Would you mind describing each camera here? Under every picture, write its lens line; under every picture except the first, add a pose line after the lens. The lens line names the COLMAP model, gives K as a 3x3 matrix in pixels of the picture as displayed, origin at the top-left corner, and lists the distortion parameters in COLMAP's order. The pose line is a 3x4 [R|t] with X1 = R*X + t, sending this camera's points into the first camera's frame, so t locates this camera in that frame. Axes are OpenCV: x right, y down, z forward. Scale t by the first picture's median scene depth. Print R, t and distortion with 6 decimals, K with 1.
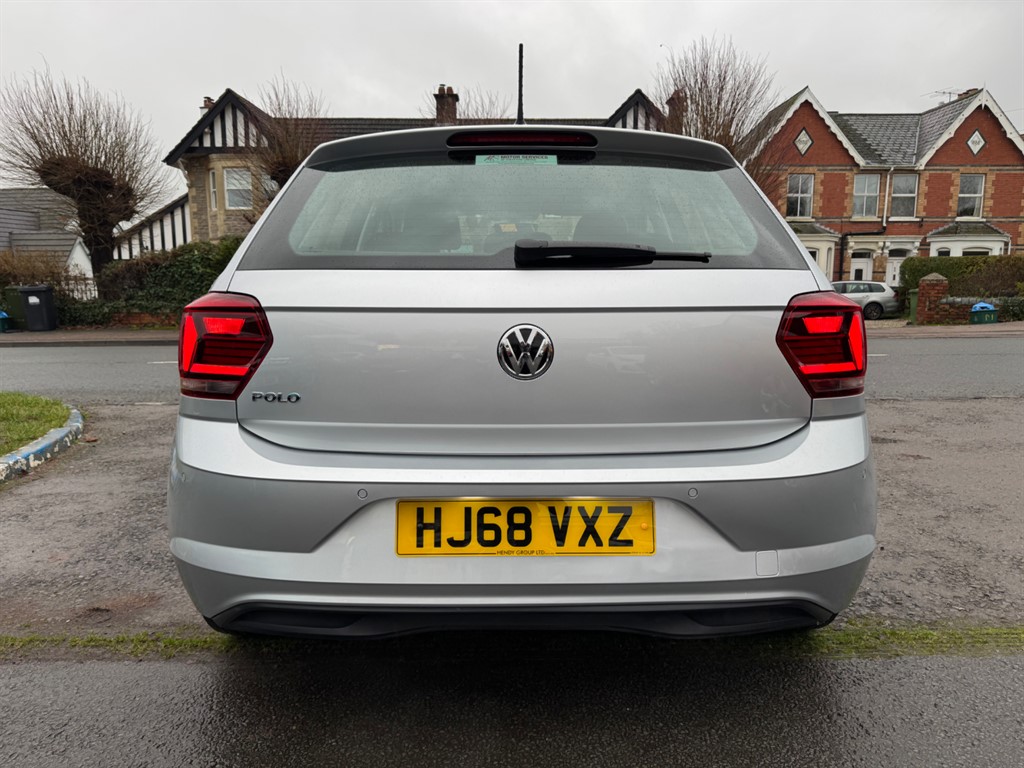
lens RADIAL K [[750.2, 0, 510.3], [0, 750.2, 407.1], [0, 0, 1]] dist [0.014801, -0.026252]
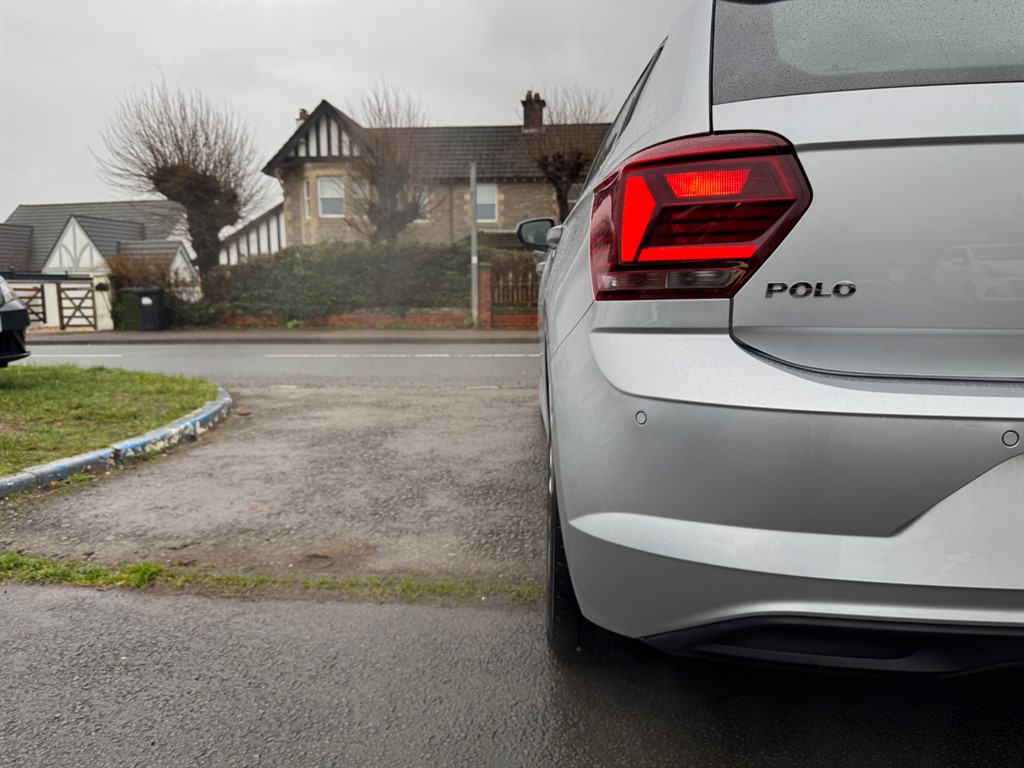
lens RADIAL K [[750.2, 0, 510.3], [0, 750.2, 407.1], [0, 0, 1]] dist [0.014801, -0.026252]
pose [[0.995518, 0.011756, -0.093835, -0.151005], [-0.013111, 0.999818, -0.013839, 0.062629], [0.093655, 0.015007, 0.995492, 0.042612]]
